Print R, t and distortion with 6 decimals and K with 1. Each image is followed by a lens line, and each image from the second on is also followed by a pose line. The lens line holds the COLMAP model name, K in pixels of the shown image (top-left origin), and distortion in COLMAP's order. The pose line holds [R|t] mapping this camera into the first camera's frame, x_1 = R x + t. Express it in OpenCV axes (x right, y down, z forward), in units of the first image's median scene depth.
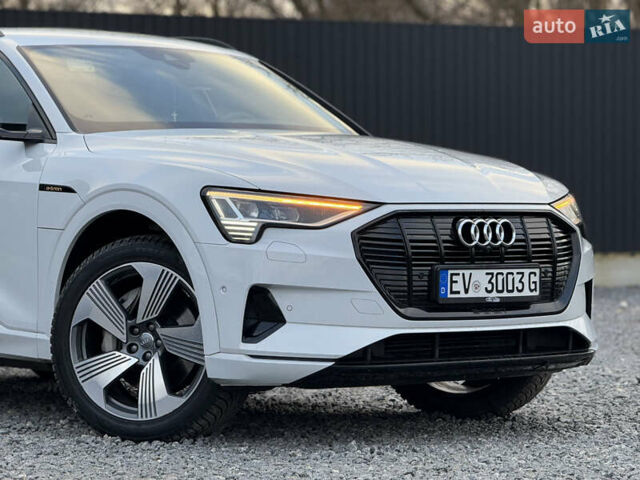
lens RADIAL K [[2284.1, 0, 320.0], [0, 2284.1, 240.0], [0, 0, 1]] dist [0.314511, 2.380326]
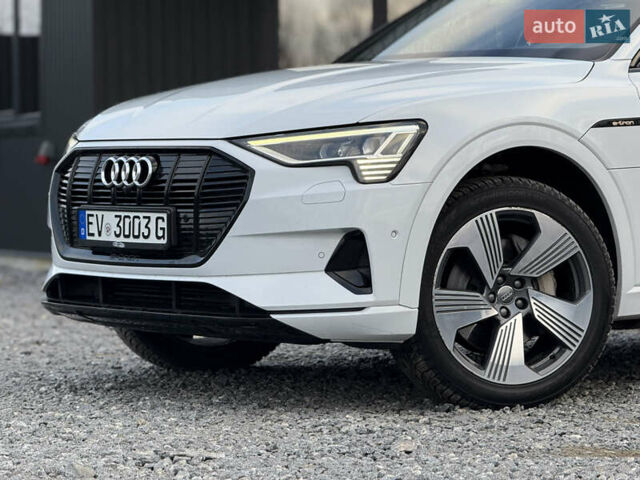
lens RADIAL K [[2284.1, 0, 320.0], [0, 2284.1, 240.0], [0, 0, 1]] dist [0.314511, 2.380326]
pose [[-0.023657, 0.035681, -0.999083, 0.988664], [-0.007633, 0.999327, 0.035870, -0.009368], [0.999691, 0.008475, -0.023368, 1.099328]]
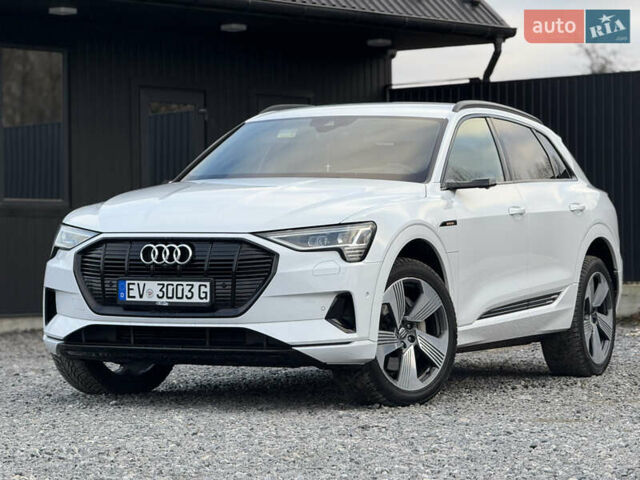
lens RADIAL K [[2284.1, 0, 320.0], [0, 2284.1, 240.0], [0, 0, 1]] dist [0.314511, 2.380326]
pose [[0.403490, 0.005928, -0.914965, 1.352066], [-0.012750, 0.999918, 0.000856, -0.013971], [0.914895, 0.011320, 0.403532, 0.535871]]
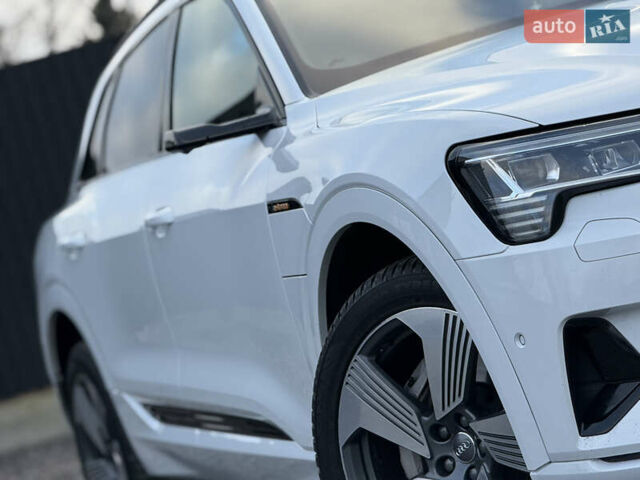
lens RADIAL K [[2284.1, 0, 320.0], [0, 2284.1, 240.0], [0, 0, 1]] dist [0.314511, 2.380326]
pose [[0.892205, -0.254153, -0.373333, 0.107380], [0.268764, 0.963114, -0.013355, -0.004373], [0.362956, -0.088423, 0.927601, 0.501451]]
